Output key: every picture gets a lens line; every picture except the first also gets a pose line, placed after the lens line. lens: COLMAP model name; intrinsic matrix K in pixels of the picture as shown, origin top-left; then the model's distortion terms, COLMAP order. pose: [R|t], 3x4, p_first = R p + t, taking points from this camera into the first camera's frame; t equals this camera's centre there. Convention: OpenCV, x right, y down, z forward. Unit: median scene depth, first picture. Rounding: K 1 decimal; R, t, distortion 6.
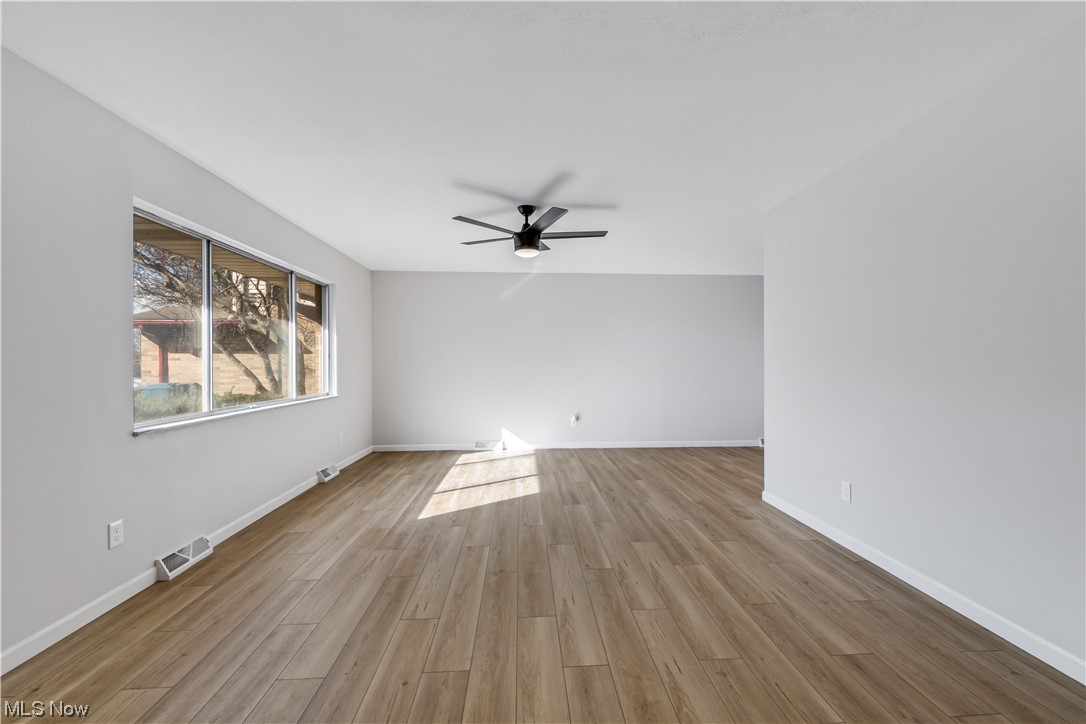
lens RADIAL K [[482.7, 0, 550.6], [0, 482.7, 362.6], [0, 0, 1]] dist [0.011138, -0.004425]
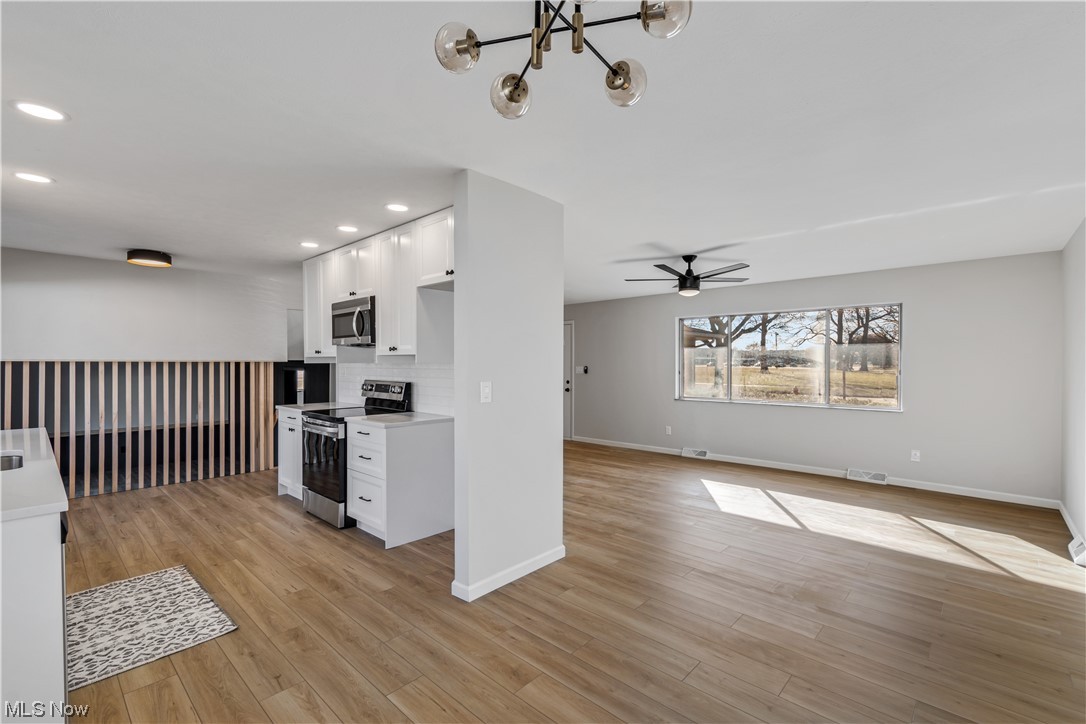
lens RADIAL K [[482.7, 0, 550.6], [0, 482.7, 362.6], [0, 0, 1]] dist [0.011138, -0.004425]
pose [[-0.724741, 0.000264, -0.689022, 1.333064], [0.000436, 1.000000, -0.000075, -0.057556], [0.689021, -0.000354, -0.724741, 2.061199]]
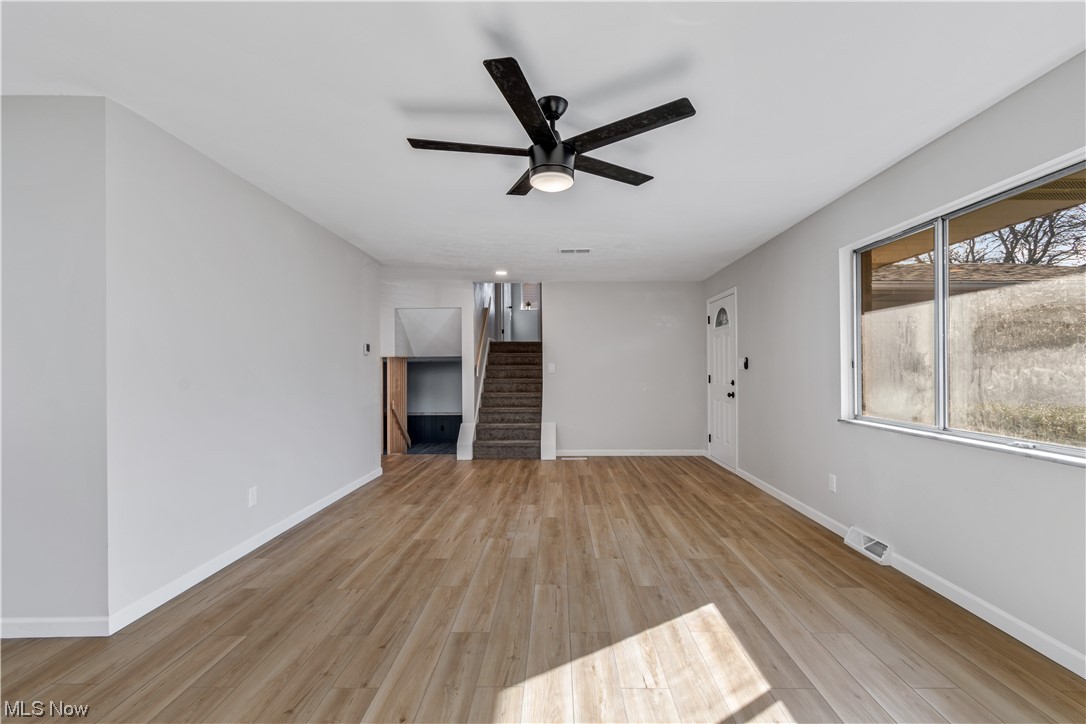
lens RADIAL K [[482.7, 0, 550.6], [0, 482.7, 362.6], [0, 0, 1]] dist [0.011138, -0.004425]
pose [[-0.997113, 0.008102, 0.075492, -0.110685], [0.007314, 0.999916, -0.010716, -0.006721], [-0.075573, -0.010133, -0.997089, 1.955038]]
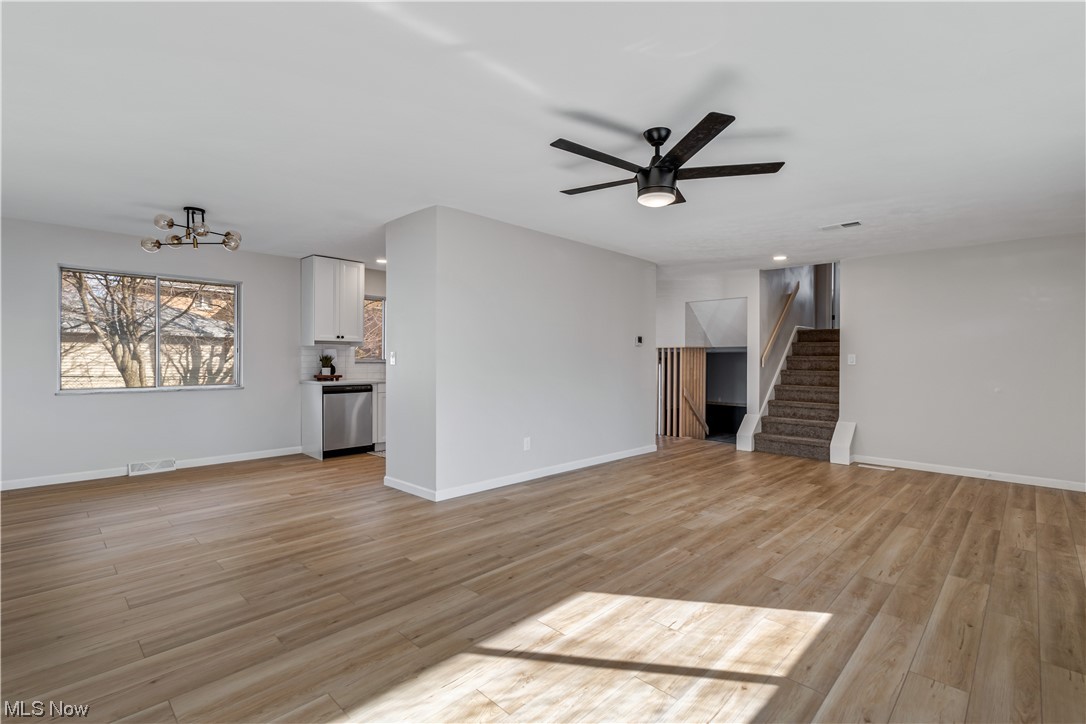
lens RADIAL K [[498.2, 0, 546.5], [0, 498.2, 359.8], [0, 0, 1]] dist [0.009904, -0.000265]
pose [[-0.674305, -0.005660, 0.738431, -0.578123], [-0.005037, 0.999983, 0.003065, -0.004103], [-0.738436, -0.001653, -0.674322, 1.971549]]
